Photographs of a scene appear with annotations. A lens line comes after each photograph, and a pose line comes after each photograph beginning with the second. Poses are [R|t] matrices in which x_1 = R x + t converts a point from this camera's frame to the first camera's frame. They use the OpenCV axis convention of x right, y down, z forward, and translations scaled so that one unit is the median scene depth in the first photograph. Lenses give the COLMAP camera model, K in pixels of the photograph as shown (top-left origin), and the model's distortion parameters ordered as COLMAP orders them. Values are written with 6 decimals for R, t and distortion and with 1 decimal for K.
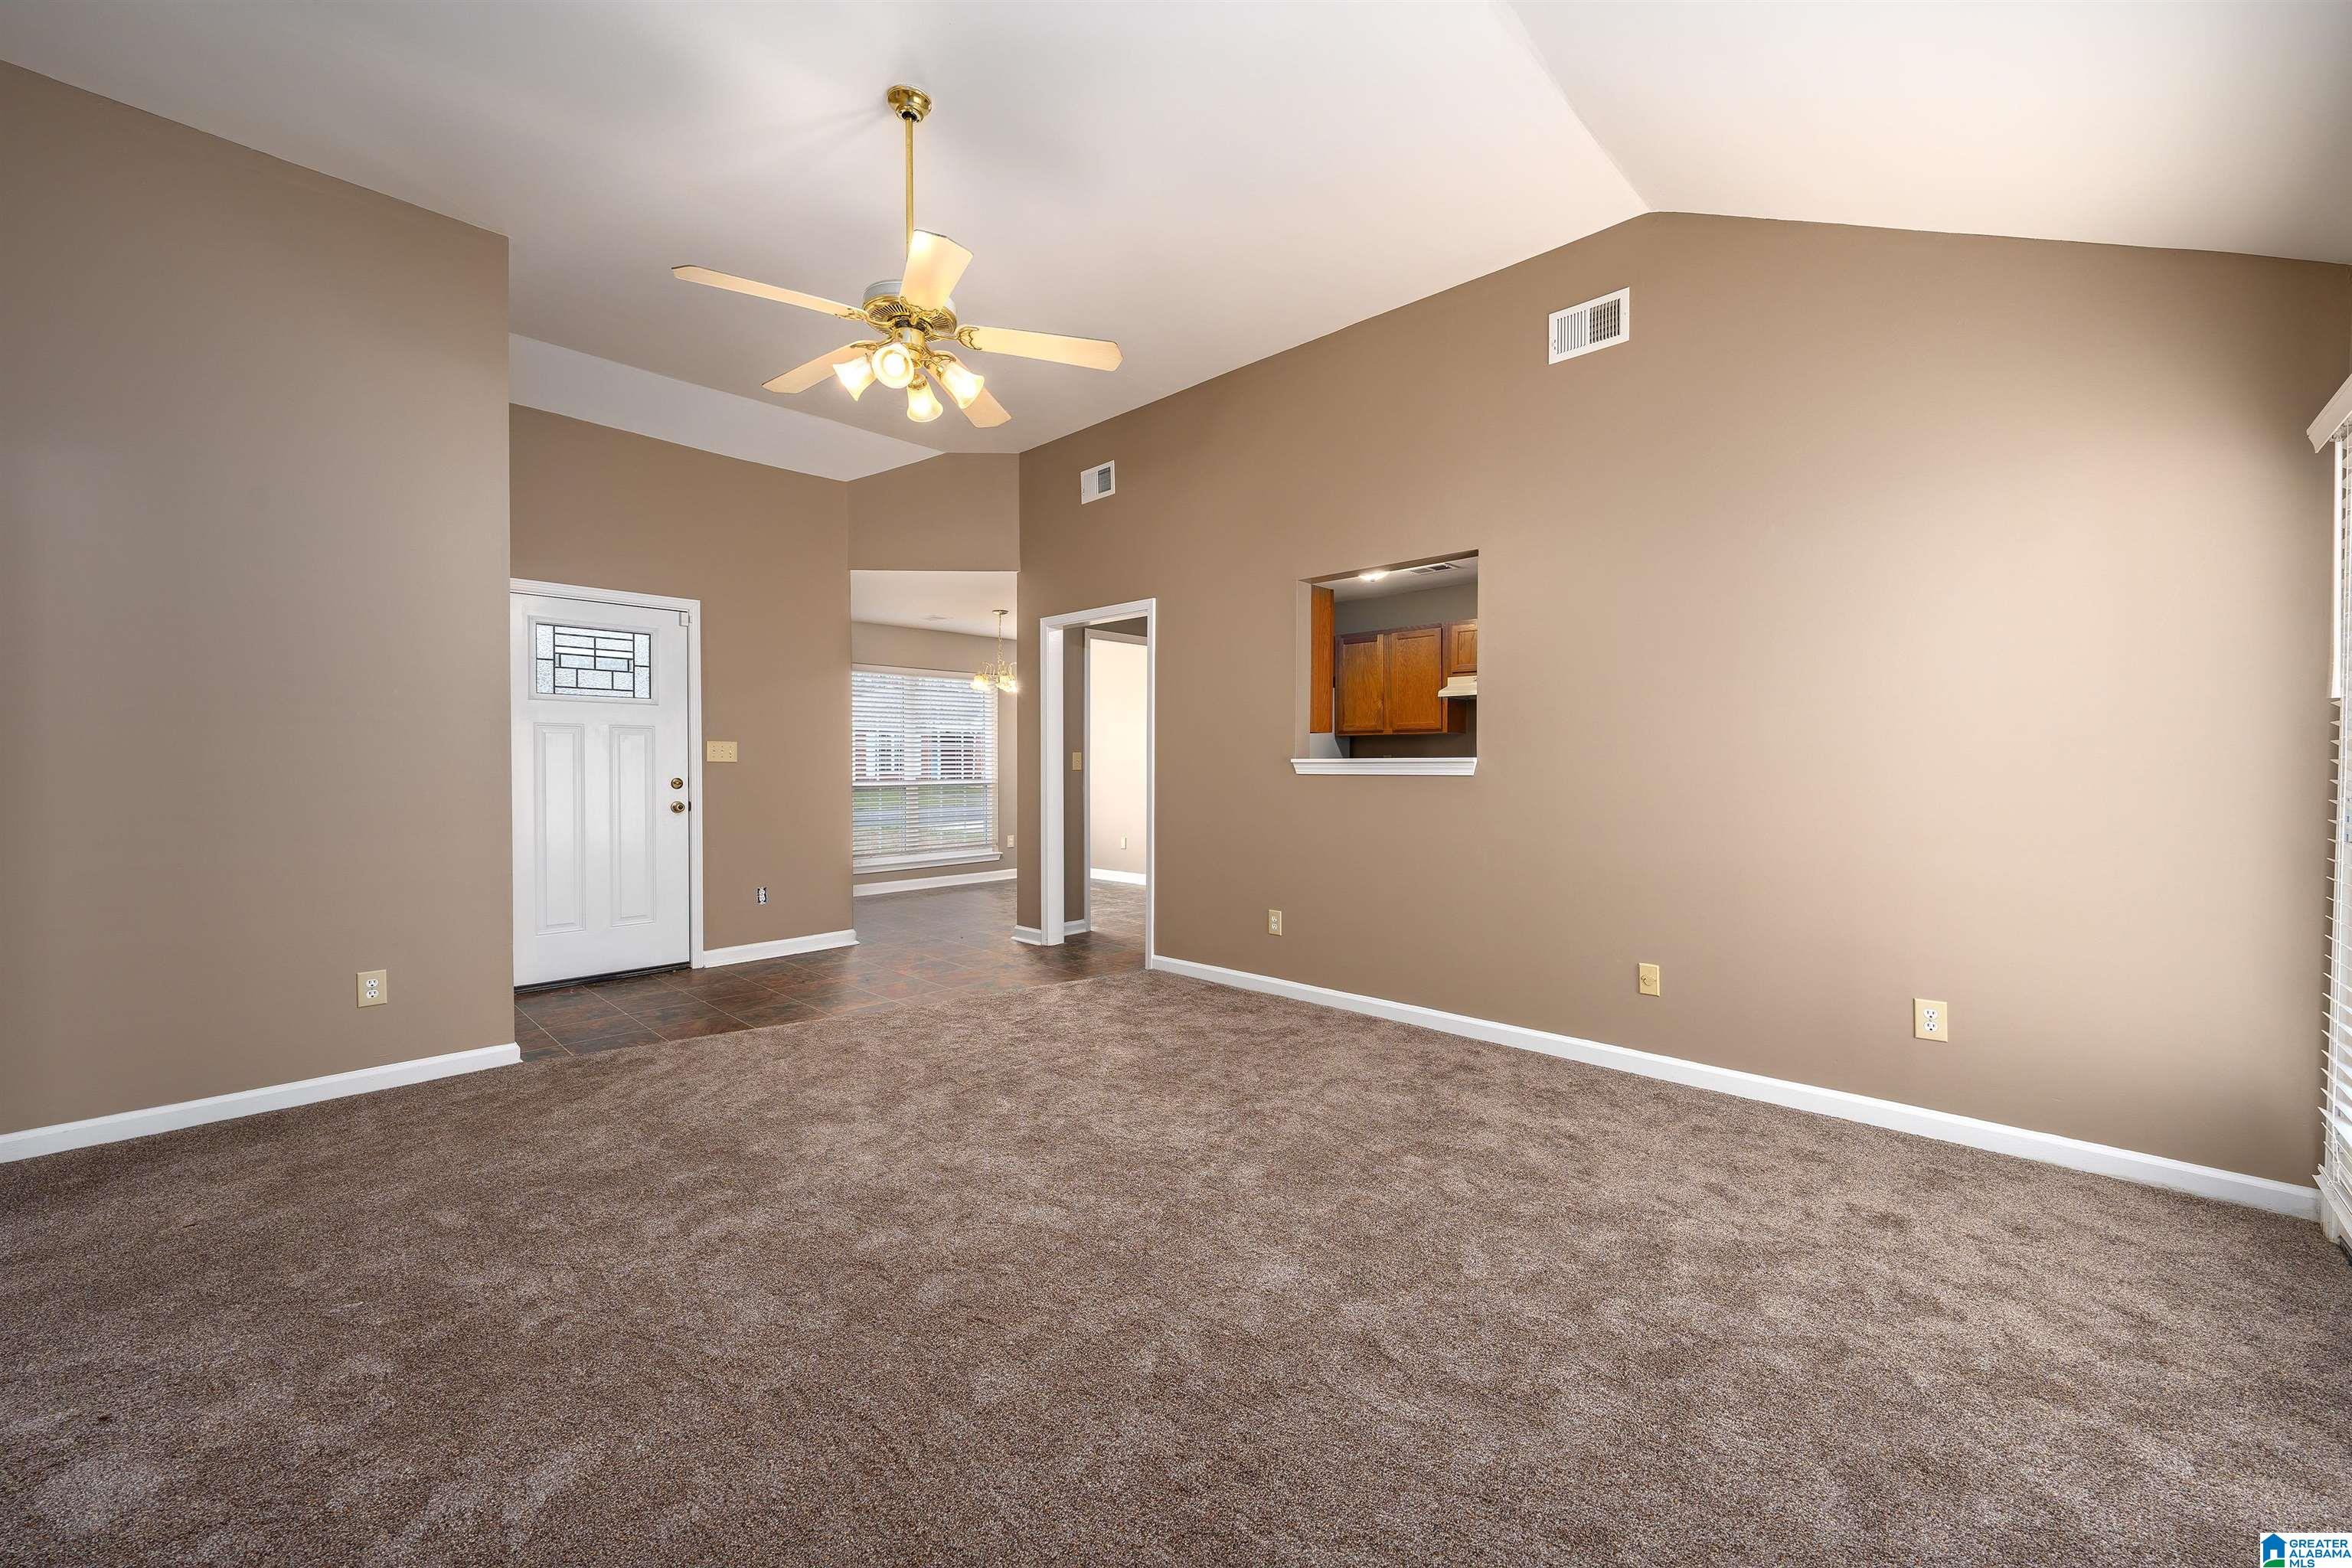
lens RADIAL K [[914.8, 0, 1166.7], [0, 914.8, 772.4], [0, 0, 1]] dist [-0.000099, 0.000000]
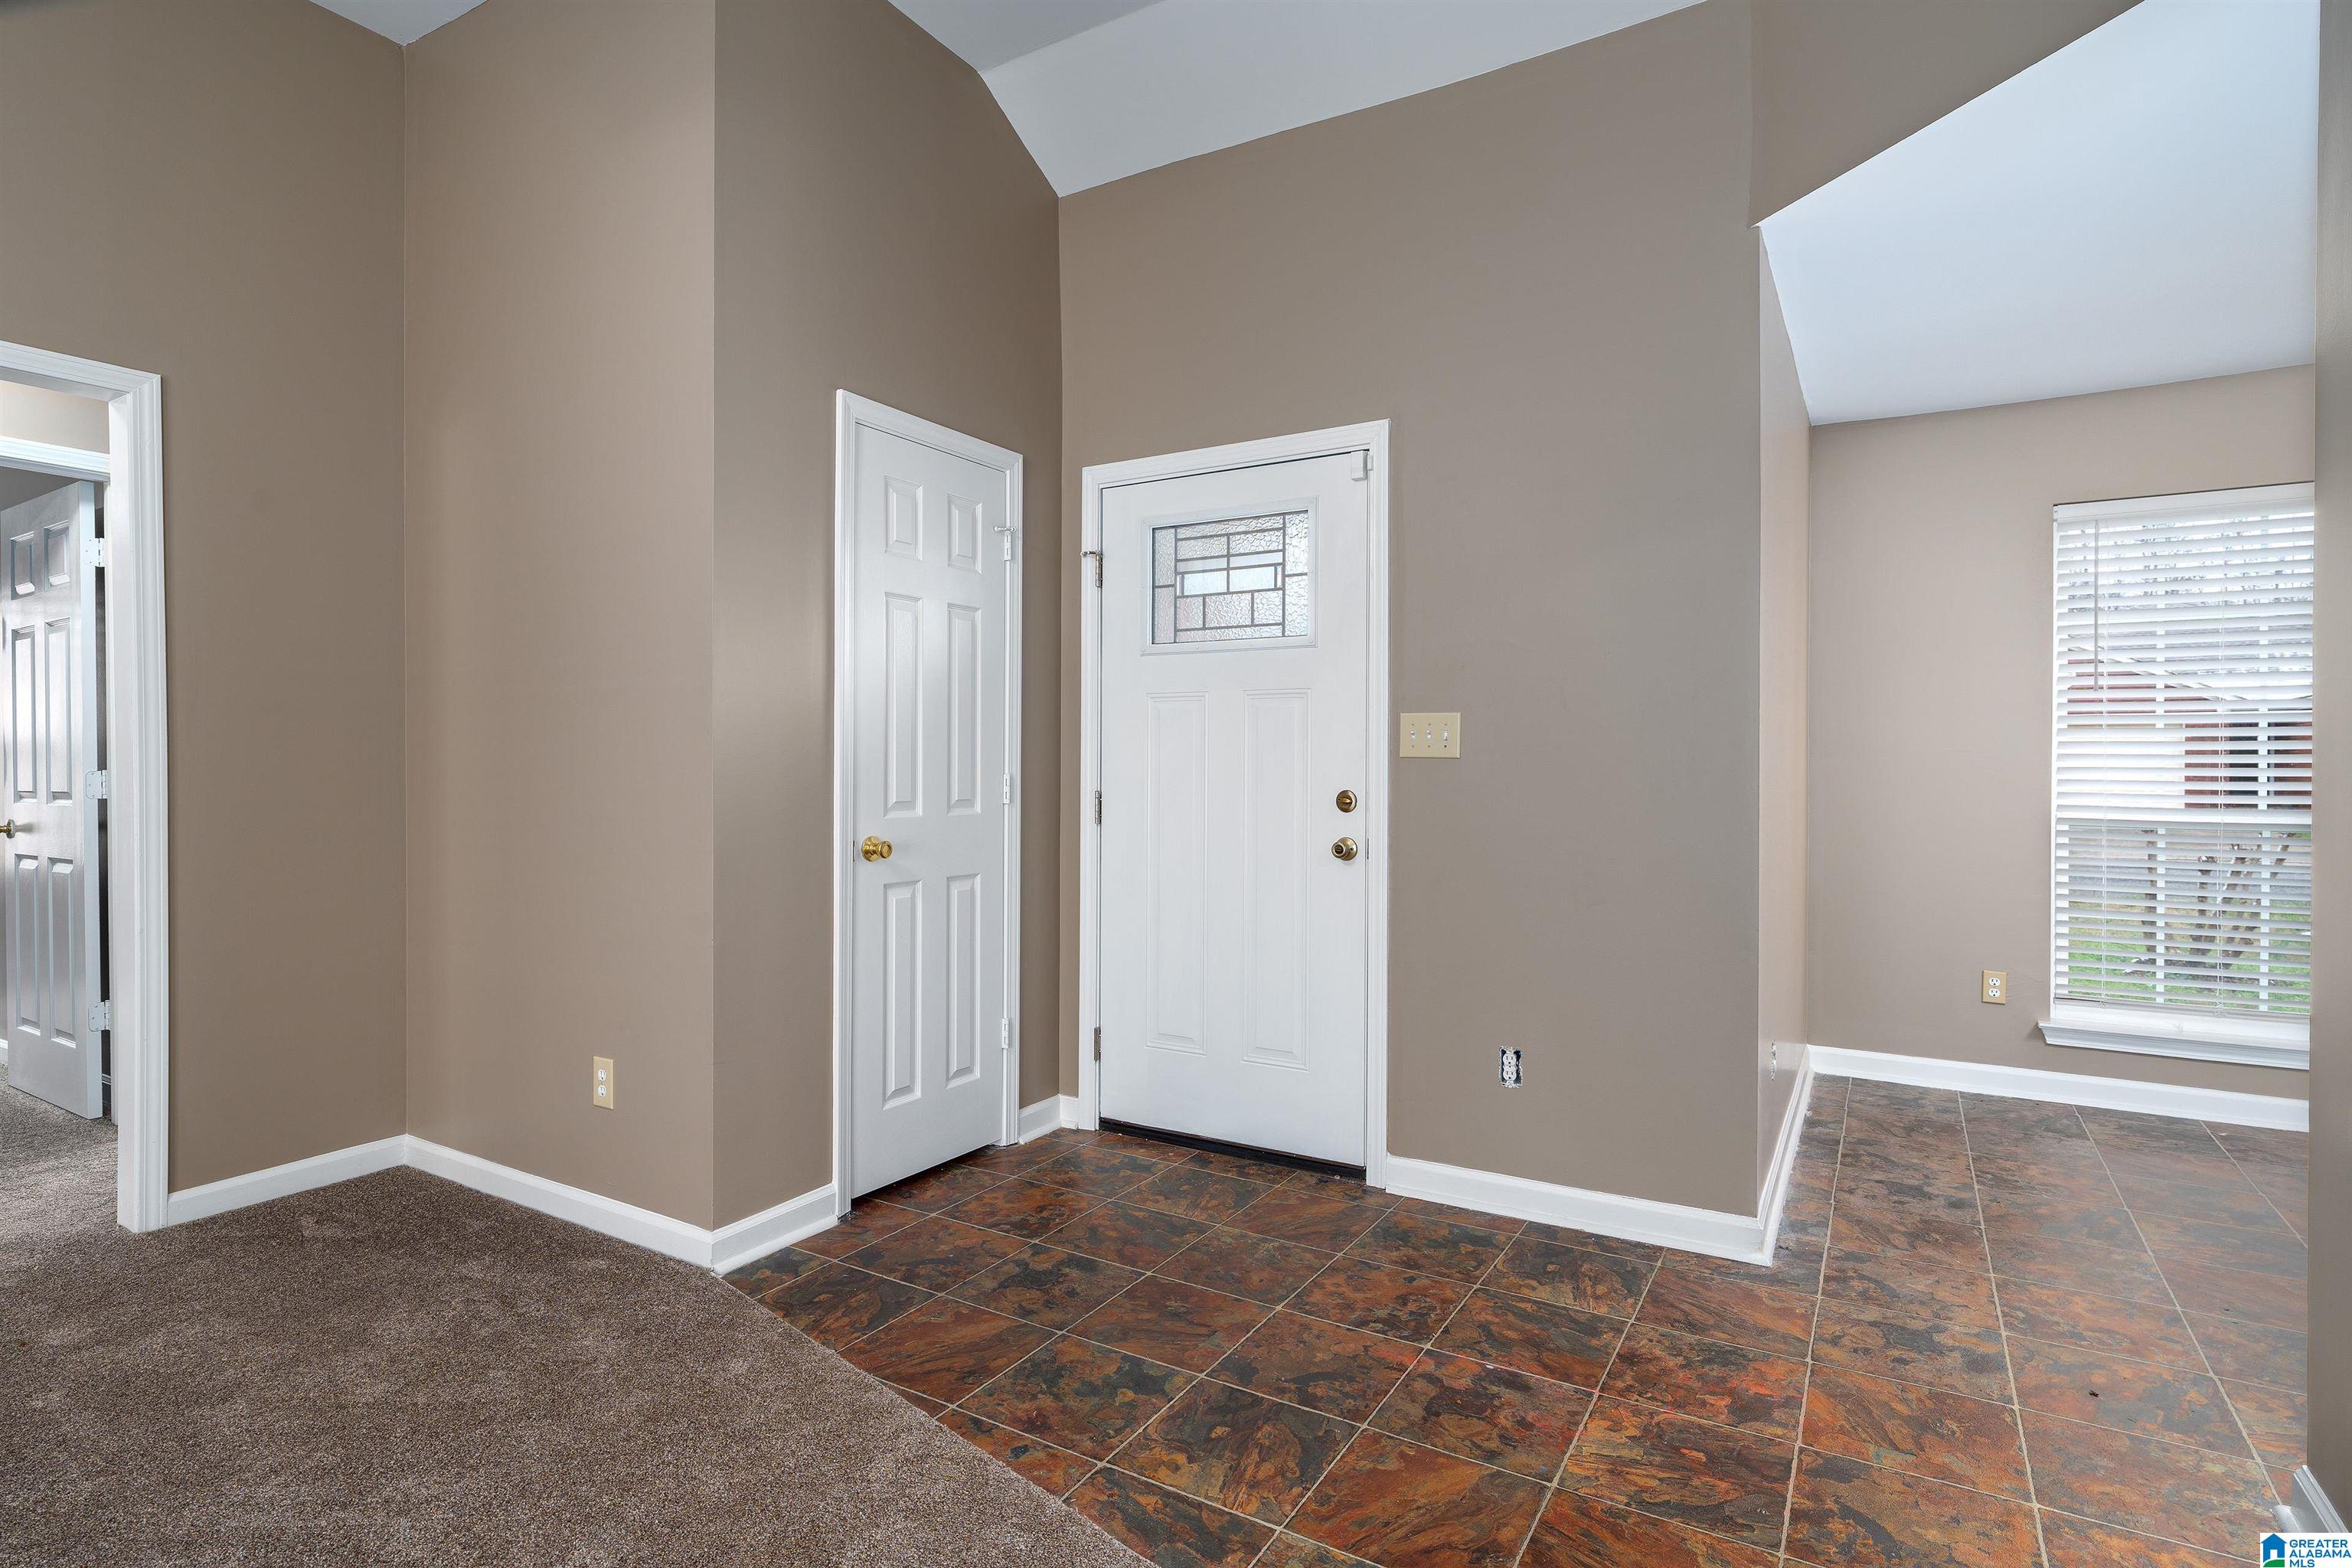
lens RADIAL K [[1178.4, 0, 1176.0], [0, 1178.4, 784.0], [0, 0, 1]] dist [0.002983, 0.000129]
pose [[0.222168, 0.013003, -0.974922, 0.068722], [-0.011111, 0.999880, 0.010804, -0.003307], [0.974945, 0.008432, 0.222286, 0.794368]]
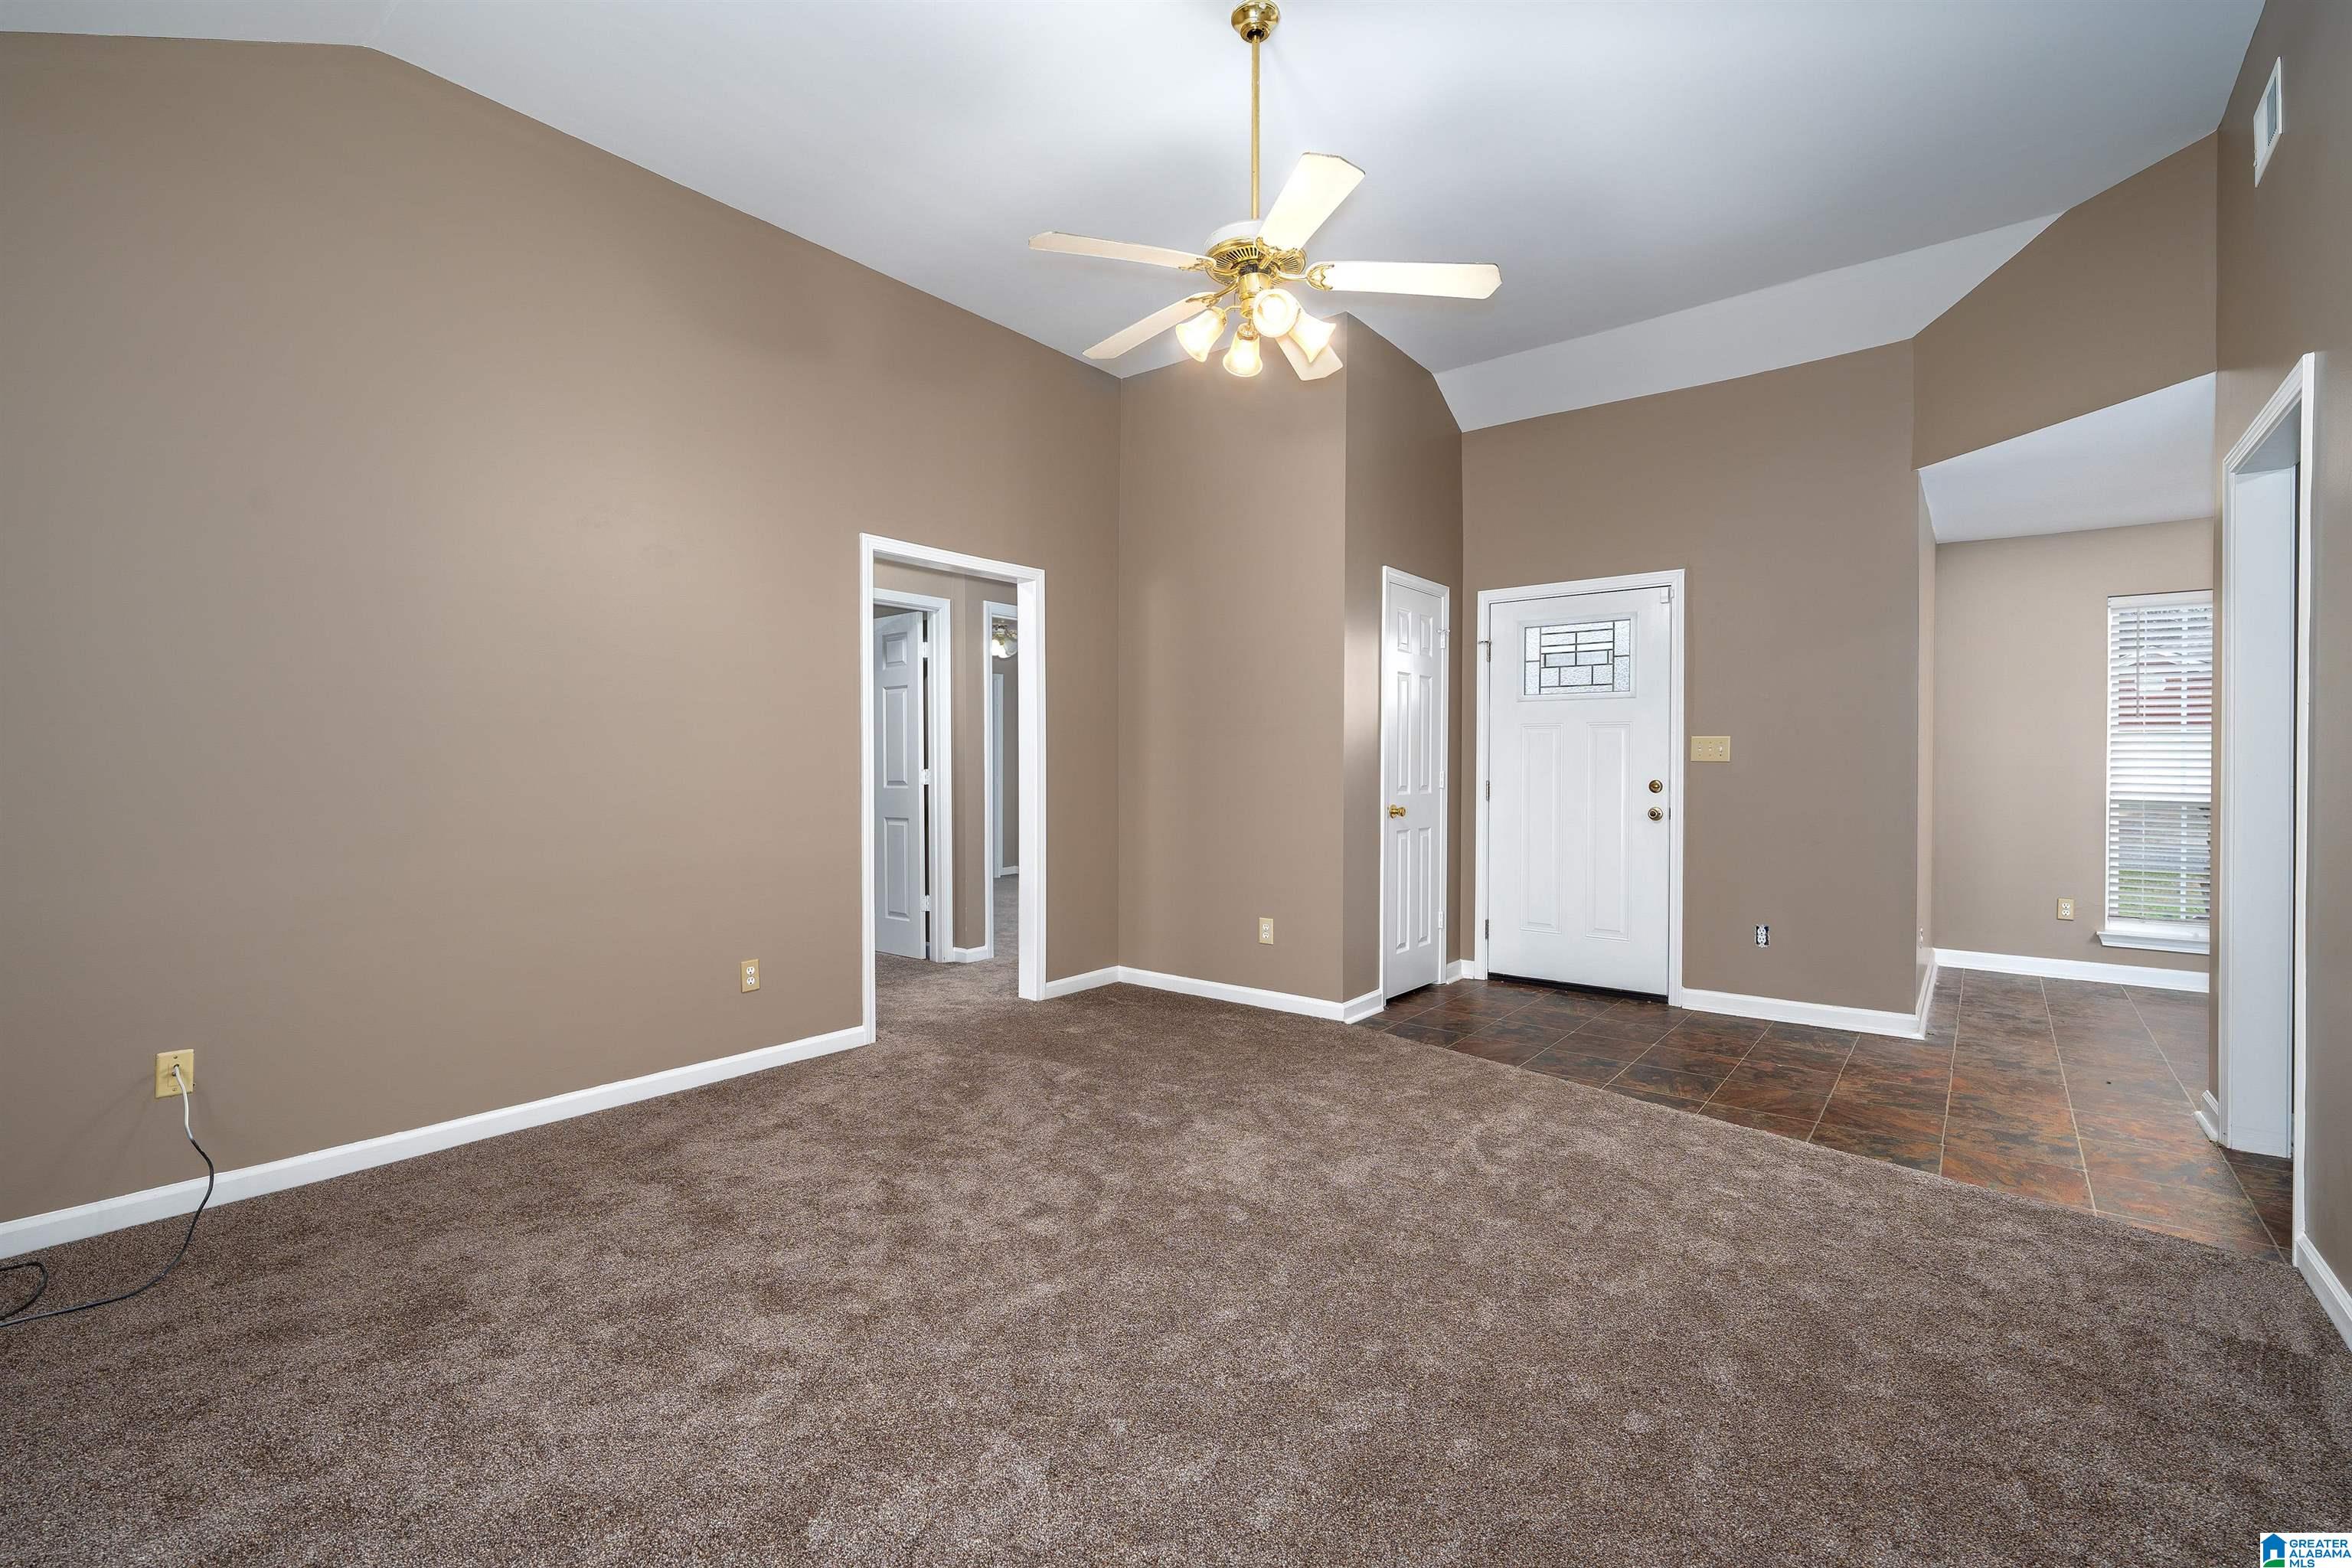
lens RADIAL K [[1014.8, 0, 1180.3], [0, 1014.8, 780.6], [0, 0, 1]] dist [-0.002817, -0.000268]
pose [[0.098152, 0.012628, -0.995091, 0.388186], [-0.010826, 0.999874, 0.011621, 0.000231], [0.995113, 0.009633, 0.098276, 0.473702]]
